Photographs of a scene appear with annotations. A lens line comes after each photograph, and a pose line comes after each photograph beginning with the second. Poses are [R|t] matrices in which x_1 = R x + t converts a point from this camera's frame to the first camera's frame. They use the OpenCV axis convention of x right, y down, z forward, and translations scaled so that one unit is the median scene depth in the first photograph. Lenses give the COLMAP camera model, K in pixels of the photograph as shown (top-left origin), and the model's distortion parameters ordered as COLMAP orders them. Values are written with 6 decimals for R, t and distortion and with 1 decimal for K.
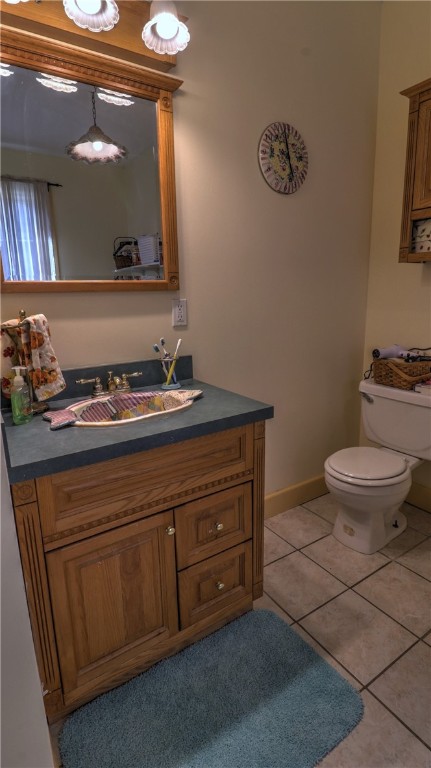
lens RADIAL K [[396.3, 0, 216.6], [0, 396.3, 383.9], [0, 0, 1]] dist [-0.006549, -0.001716]
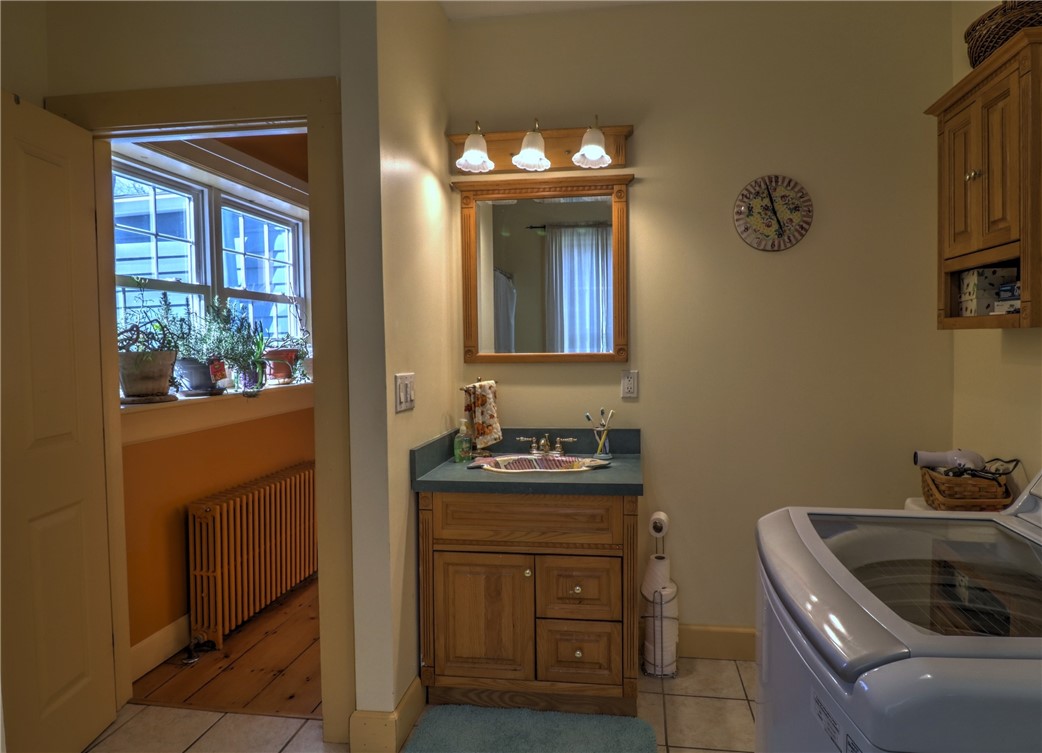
lens RADIAL K [[643.2, 0, 522.9], [0, 643.2, 371.1], [0, 0, 1]] dist [-0.001589, 0.000375]
pose [[0.723250, 0.041734, -0.689324, 0.932786], [-0.154480, 0.982655, -0.102591, -0.008649], [0.673086, 0.180685, 0.717153, -0.372324]]
